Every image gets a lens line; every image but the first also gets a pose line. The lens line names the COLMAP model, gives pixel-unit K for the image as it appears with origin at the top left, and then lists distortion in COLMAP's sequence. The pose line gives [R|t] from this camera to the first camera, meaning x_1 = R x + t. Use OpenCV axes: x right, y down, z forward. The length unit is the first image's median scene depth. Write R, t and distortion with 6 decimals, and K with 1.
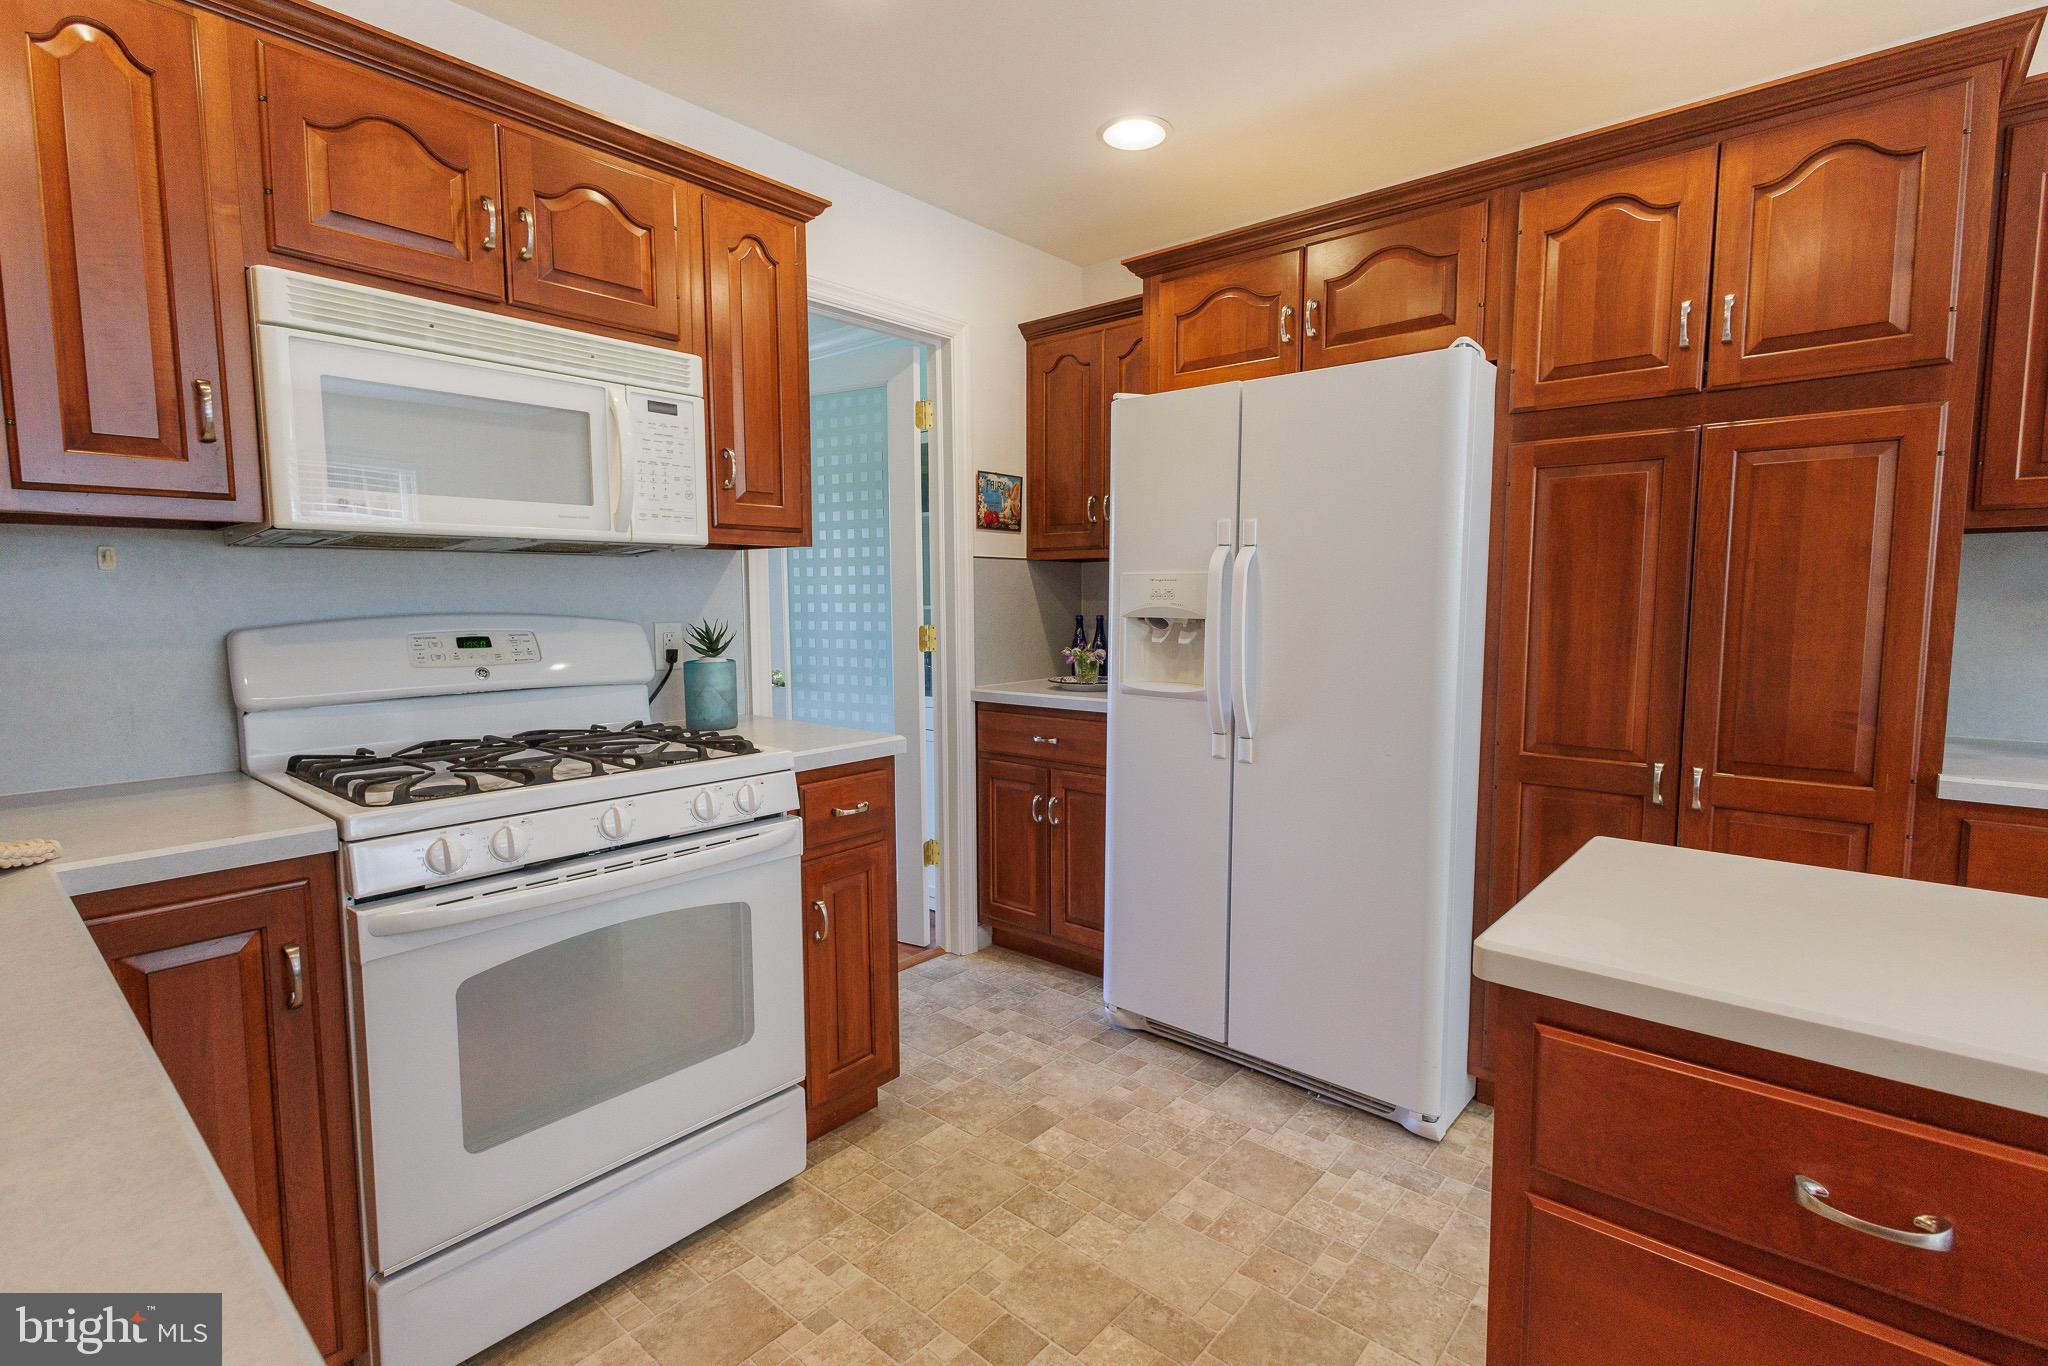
lens RADIAL K [[951.2, 0, 1010.0], [0, 951.2, 687.6], [0, 0, 1]] dist [0.013840, -0.003338]
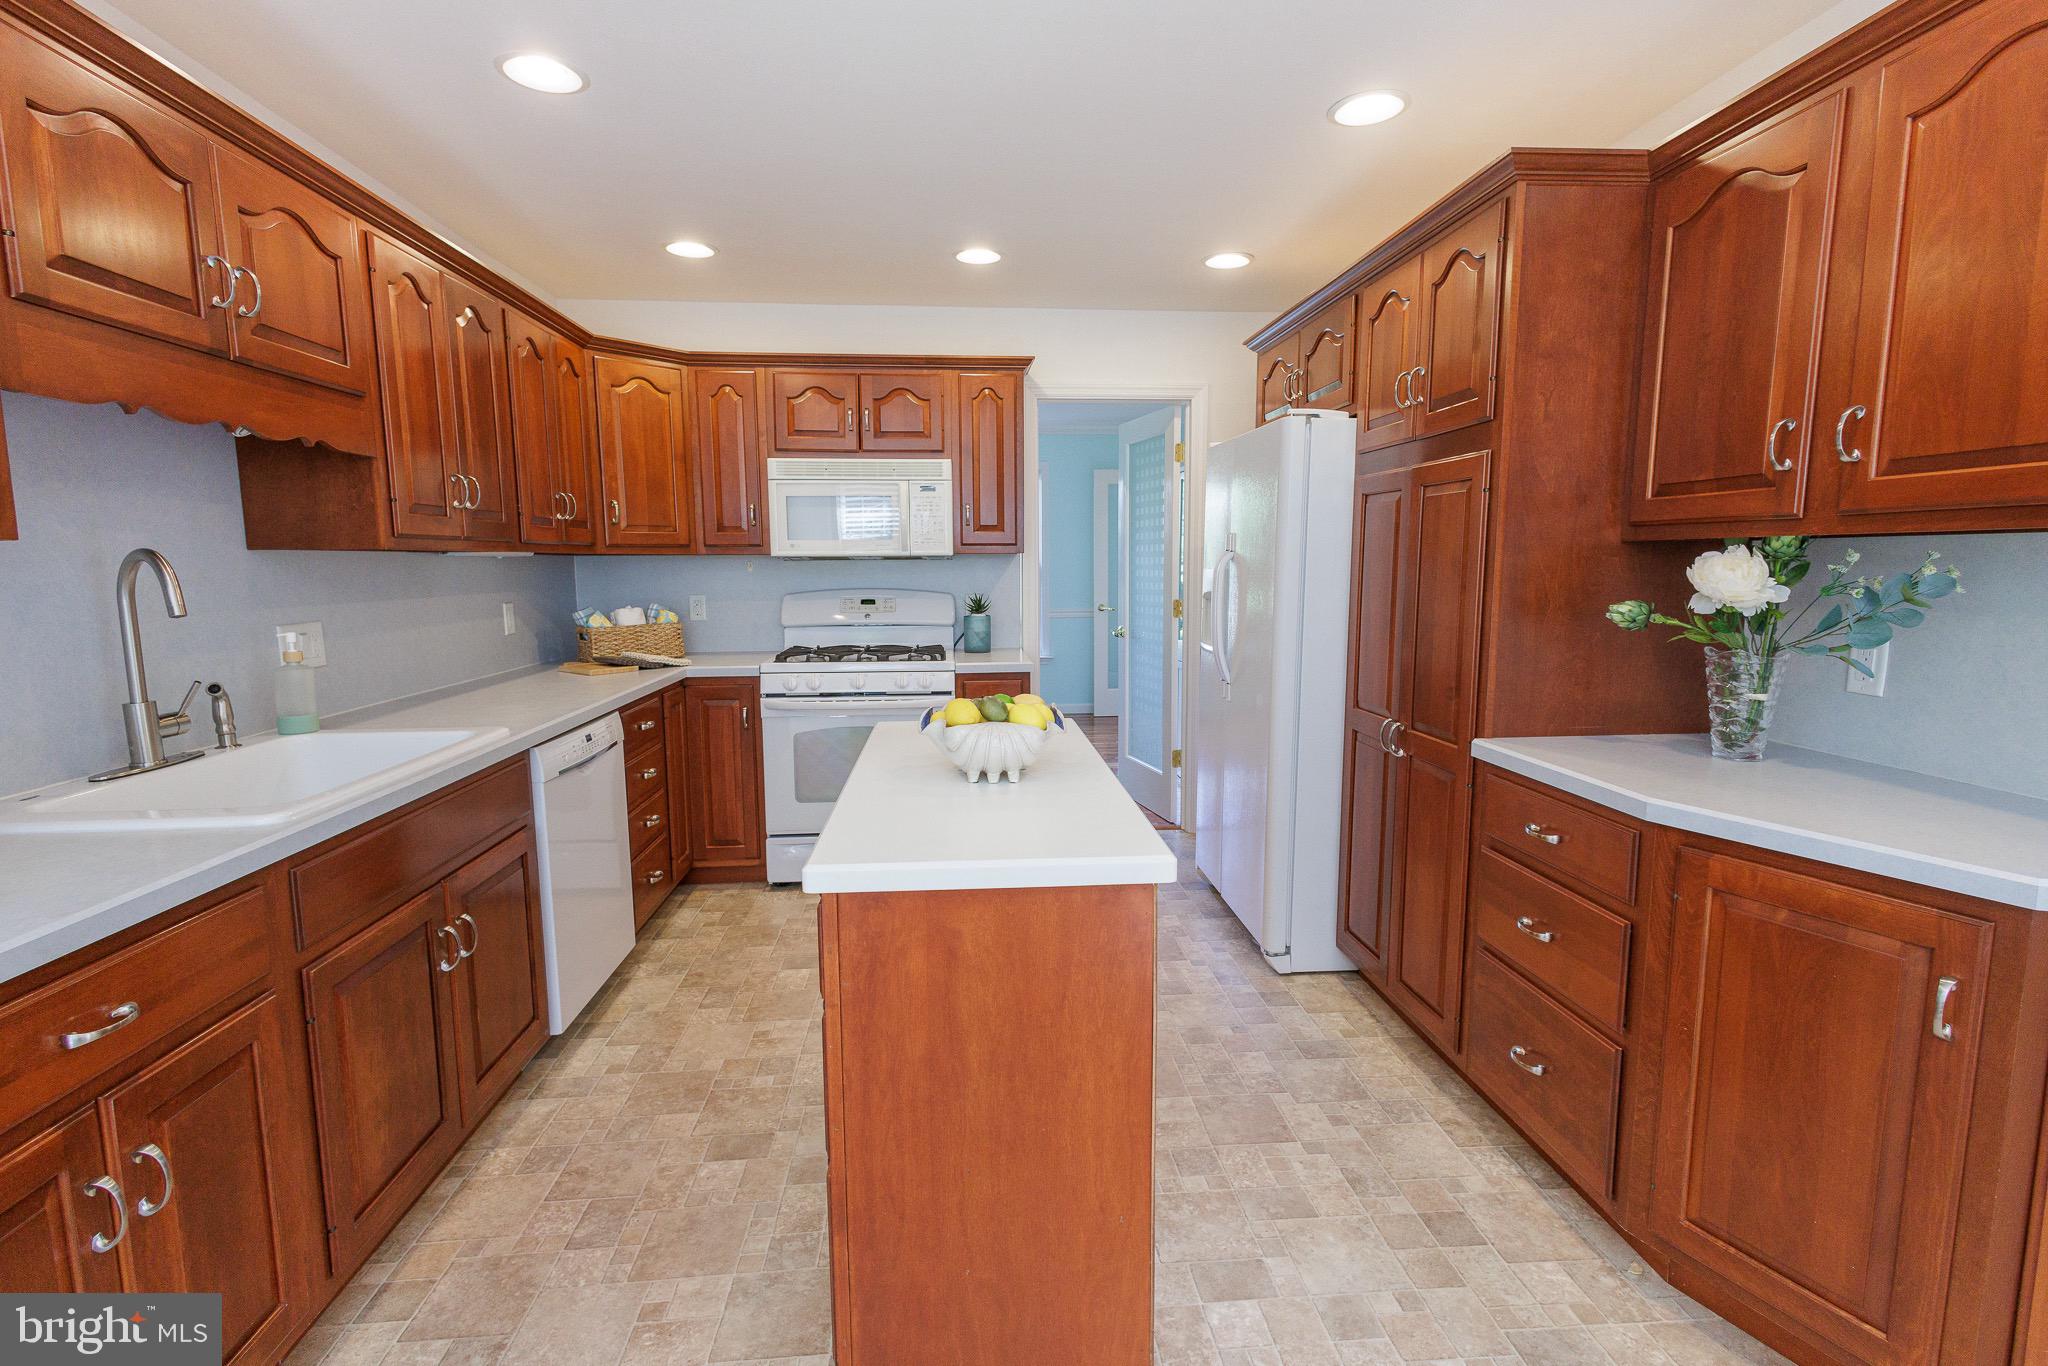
lens RADIAL K [[951.2, 0, 1022.3], [0, 951.2, 681.7], [0, 0, 1]] dist [0.013840, -0.003338]
pose [[0.716515, 0.087214, -0.692098, 1.248989], [-0.065365, 0.996182, 0.057862, -0.015604], [0.694502, 0.003780, 0.719481, -0.322313]]
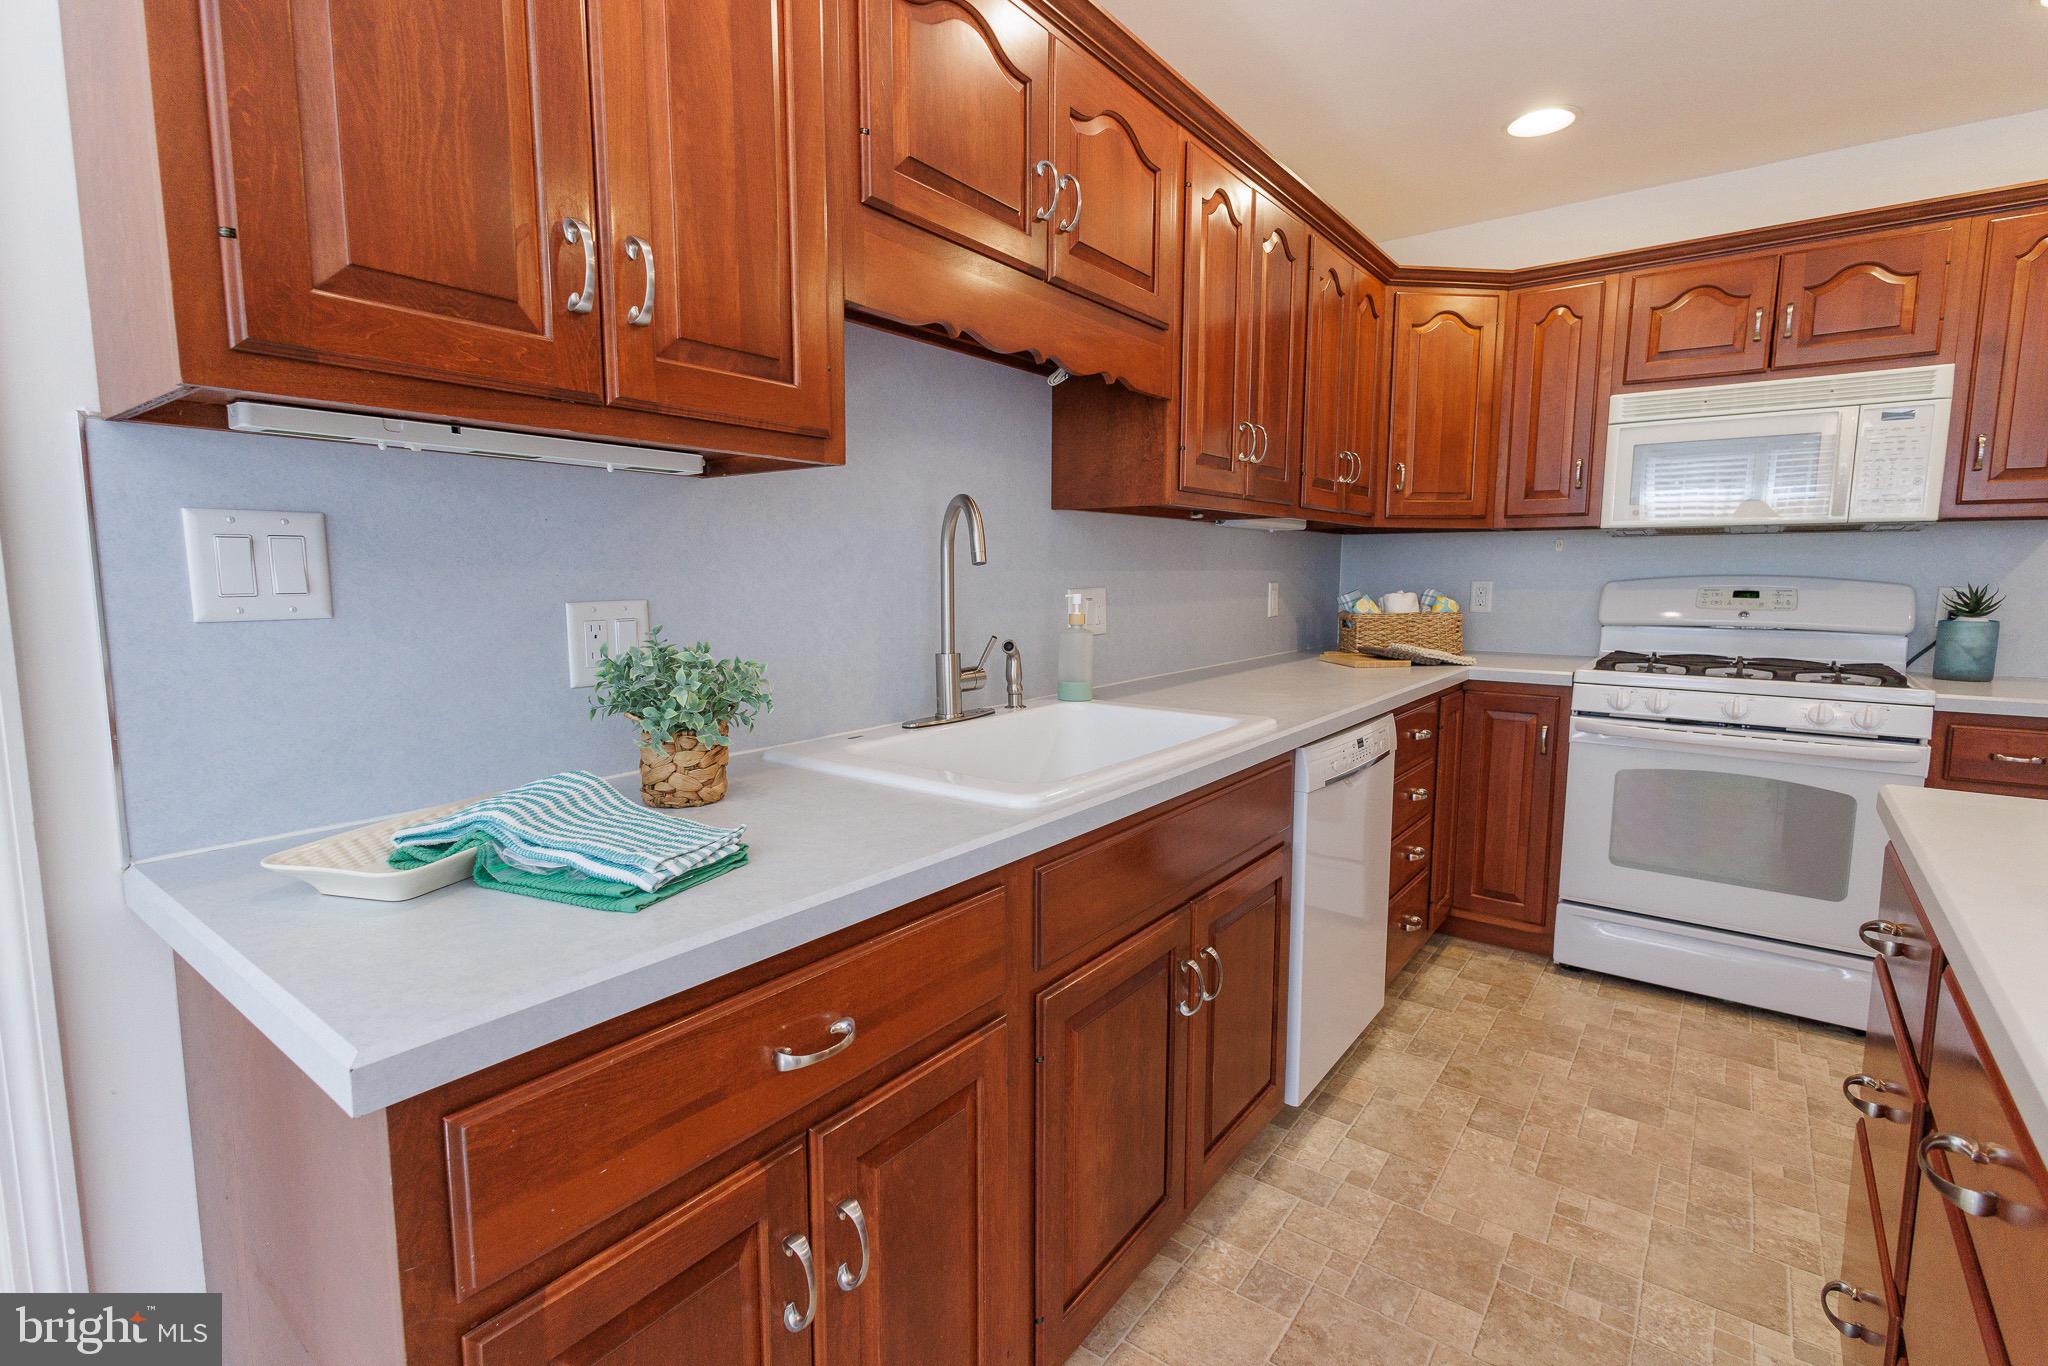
lens RADIAL K [[951.2, 0, 1031.9], [0, 951.2, 679.0], [0, 0, 1]] dist [0.013840, -0.003338]
pose [[0.077782, 0.119893, -0.989735, 0.889190], [-0.101160, 0.988568, 0.111801, 0.030401], [0.991825, 0.091425, 0.089021, -0.242146]]
